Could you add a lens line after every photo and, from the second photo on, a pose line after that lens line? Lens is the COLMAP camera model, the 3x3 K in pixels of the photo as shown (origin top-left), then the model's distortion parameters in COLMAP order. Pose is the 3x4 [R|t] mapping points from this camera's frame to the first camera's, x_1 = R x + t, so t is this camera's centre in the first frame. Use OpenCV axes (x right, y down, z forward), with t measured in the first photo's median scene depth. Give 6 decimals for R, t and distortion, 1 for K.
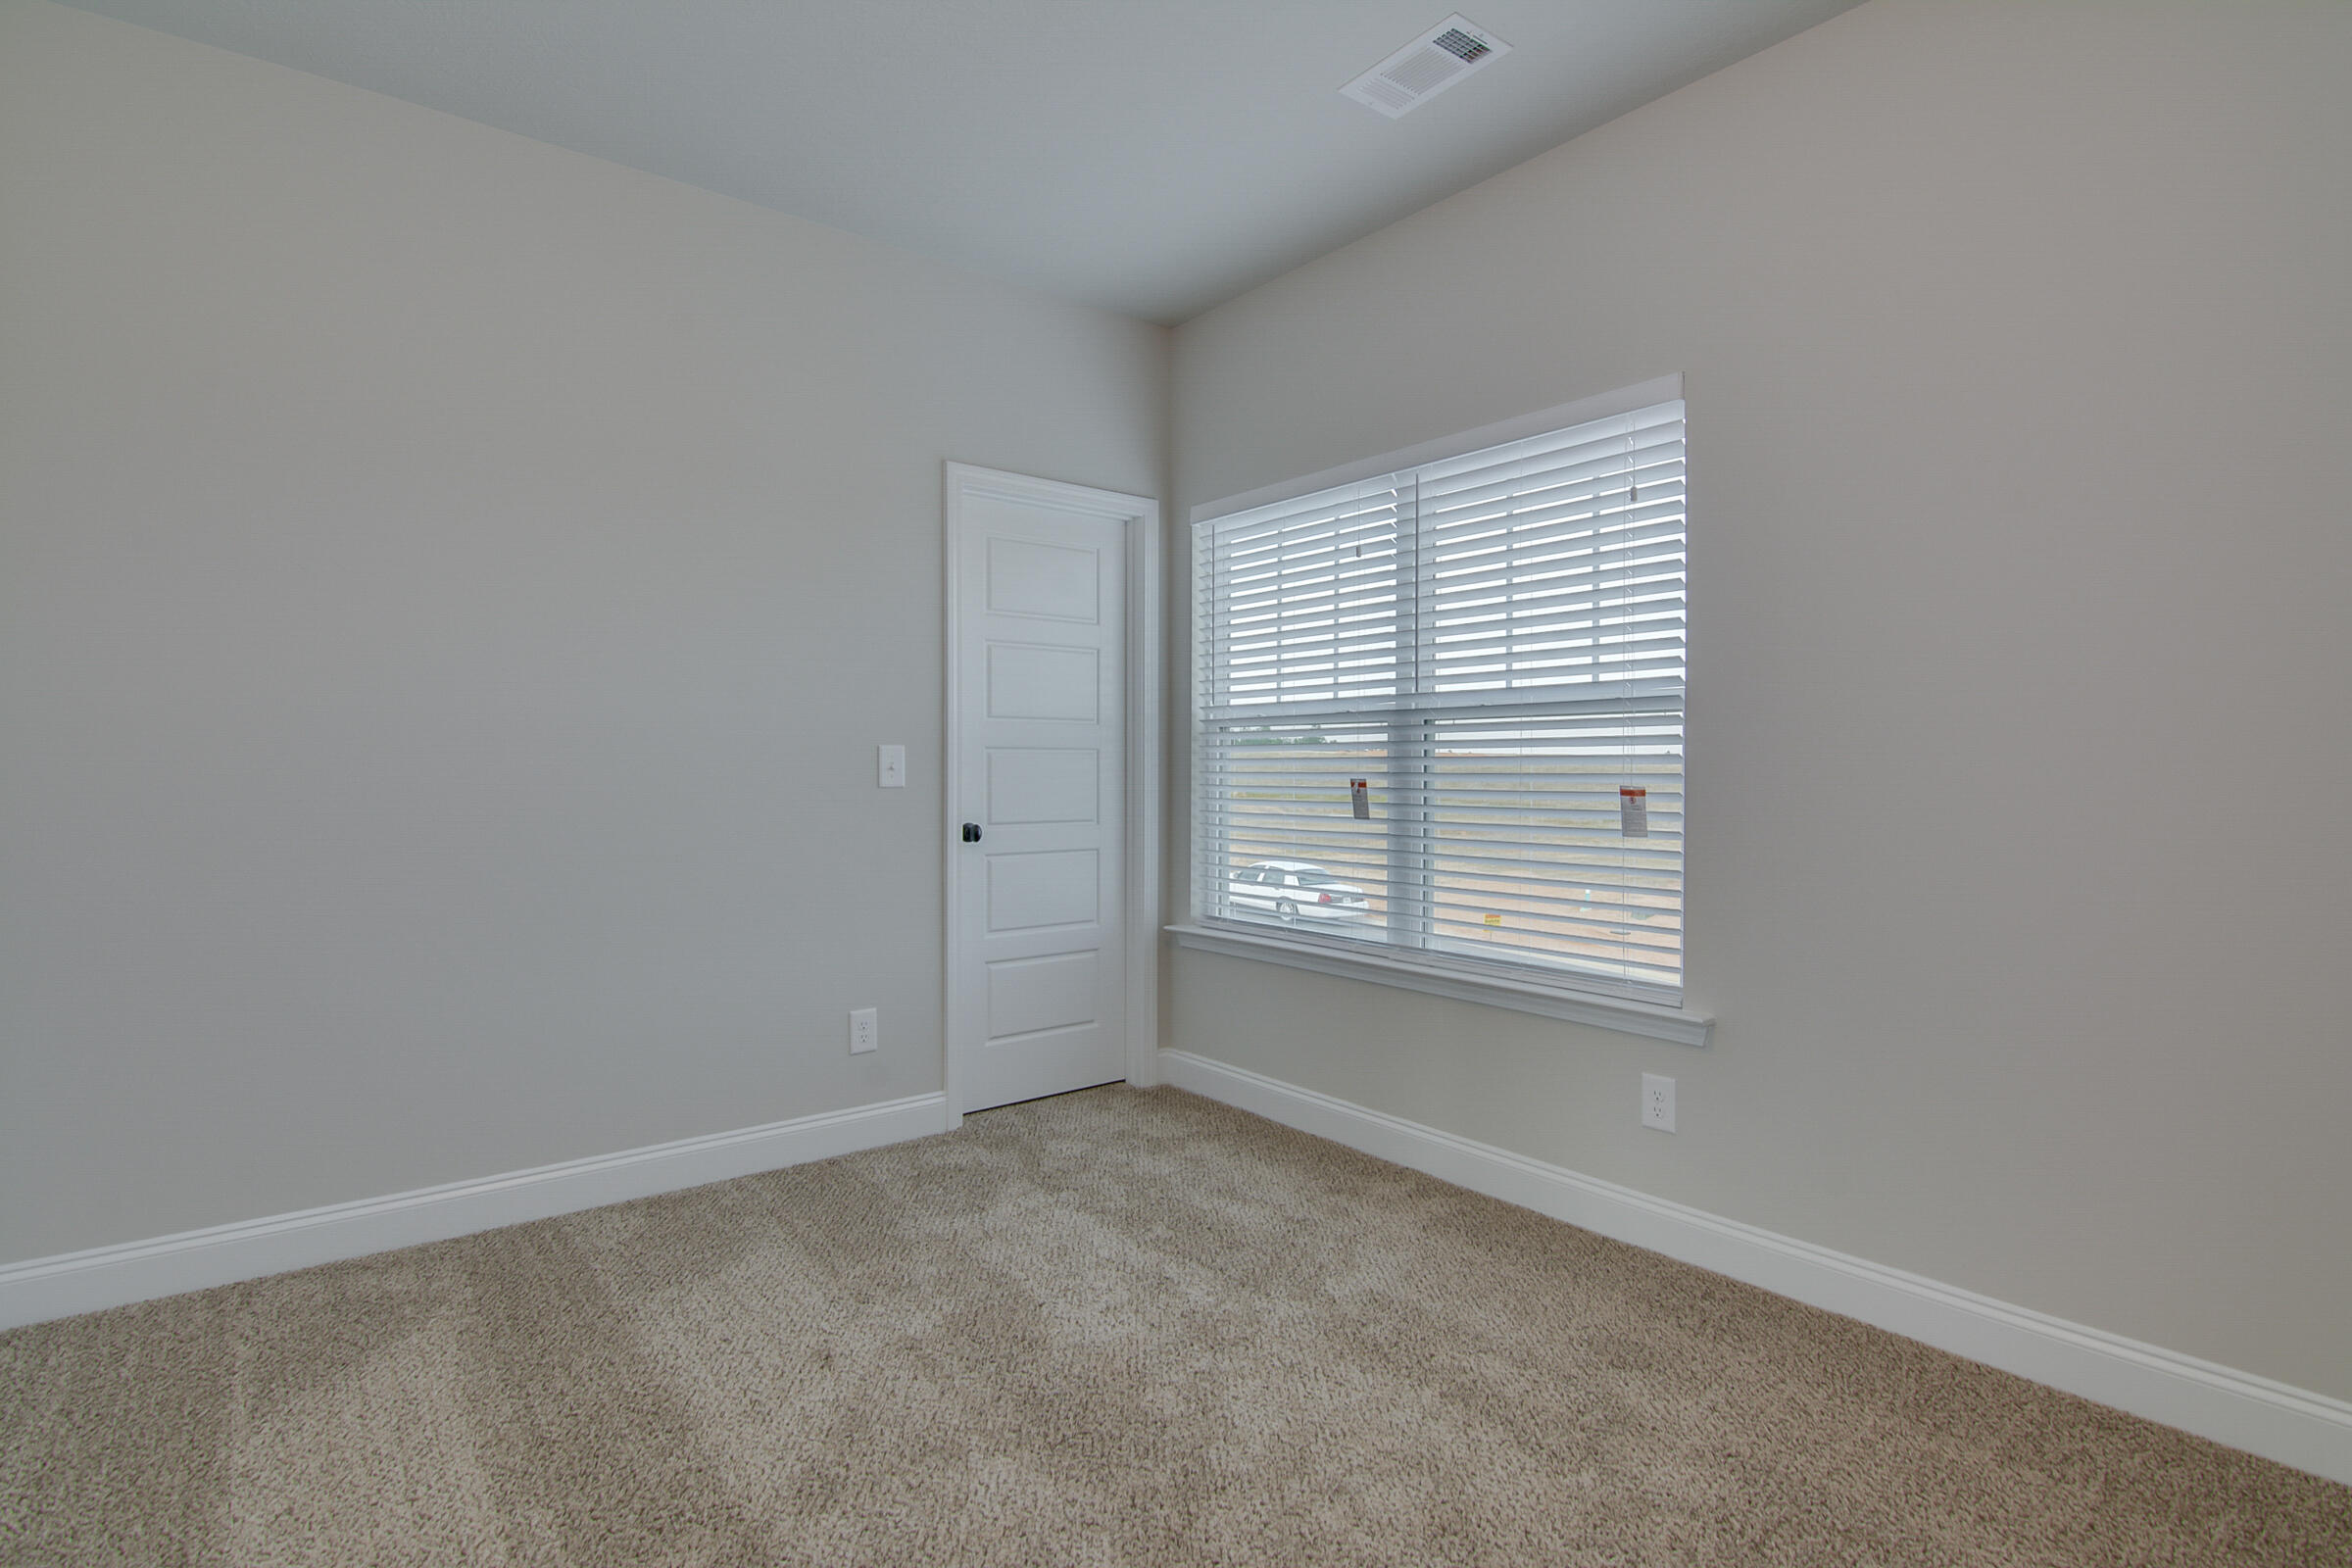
lens RADIAL K [[1171.7, 0, 1168.9], [0, 1171.7, 783.2], [0, 0, 1]] dist [-0.004947, -0.002379]
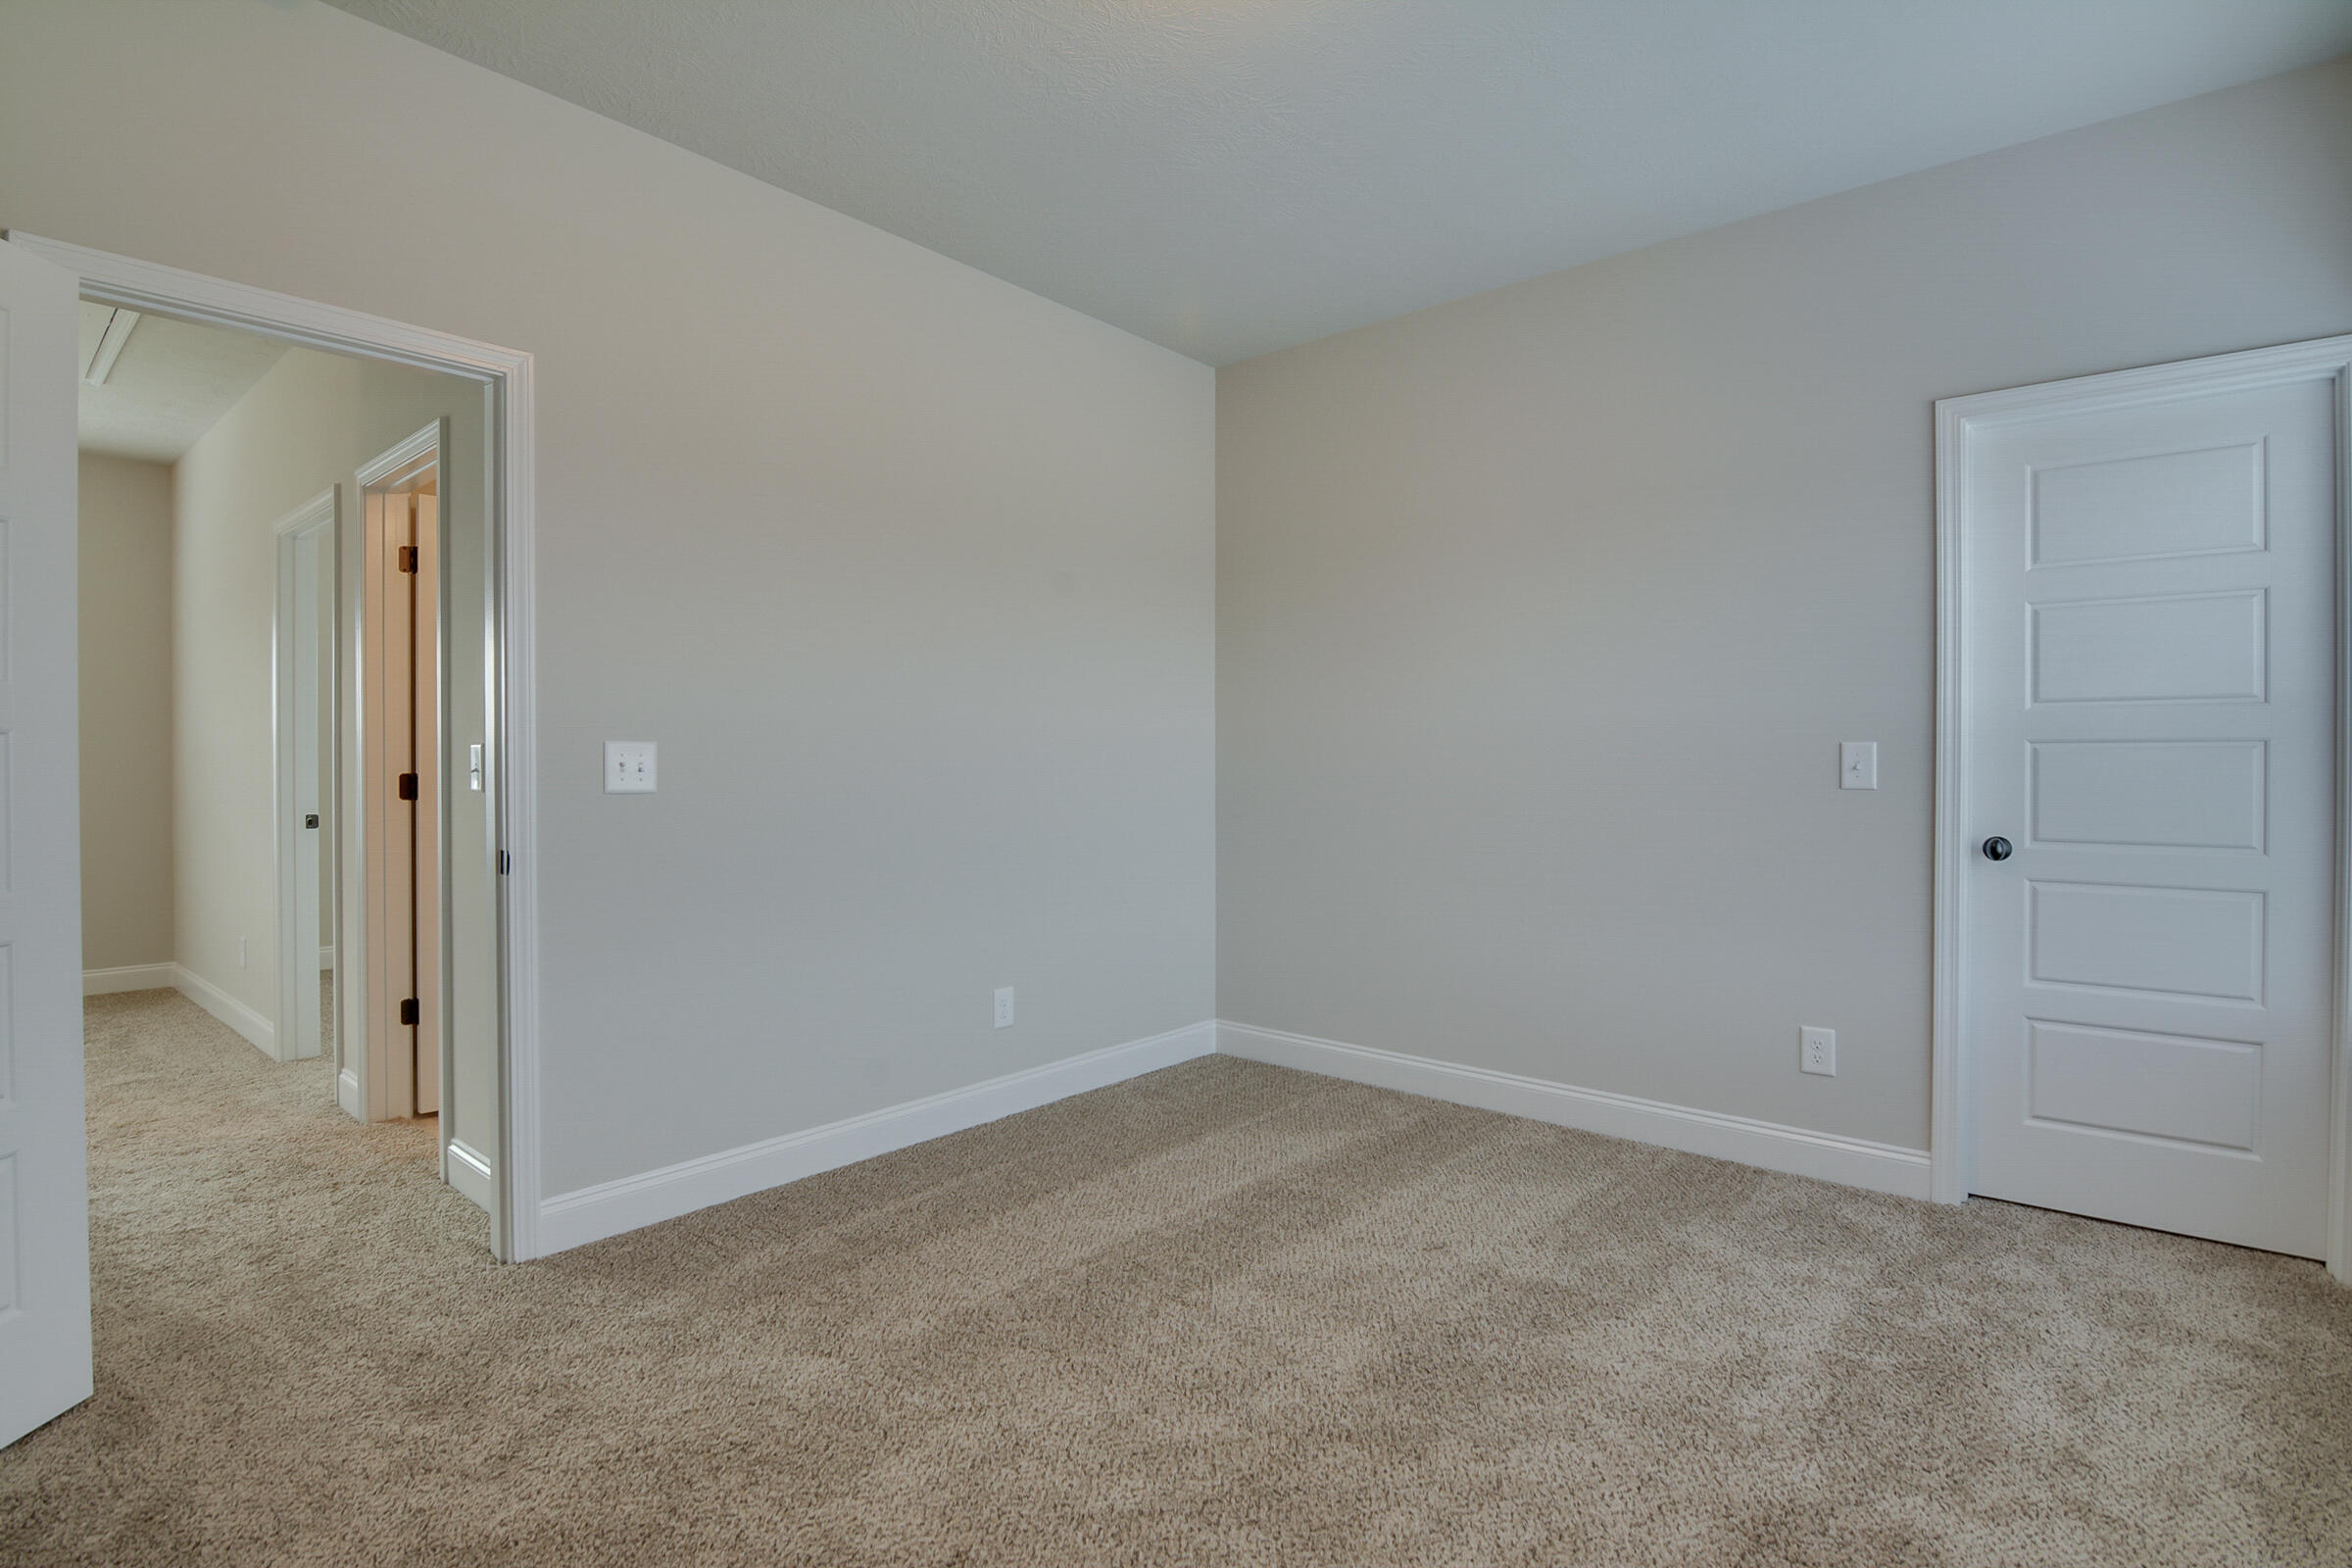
lens RADIAL K [[1171.7, 0, 1169.3], [0, 1171.7, 782.8], [0, 0, 1]] dist [-0.004947, -0.002379]
pose [[0.179104, 0.012605, -0.983749, 0.565092], [-0.017855, 0.999795, 0.009559, -0.000645], [0.983668, 0.015853, 0.179293, 0.329545]]
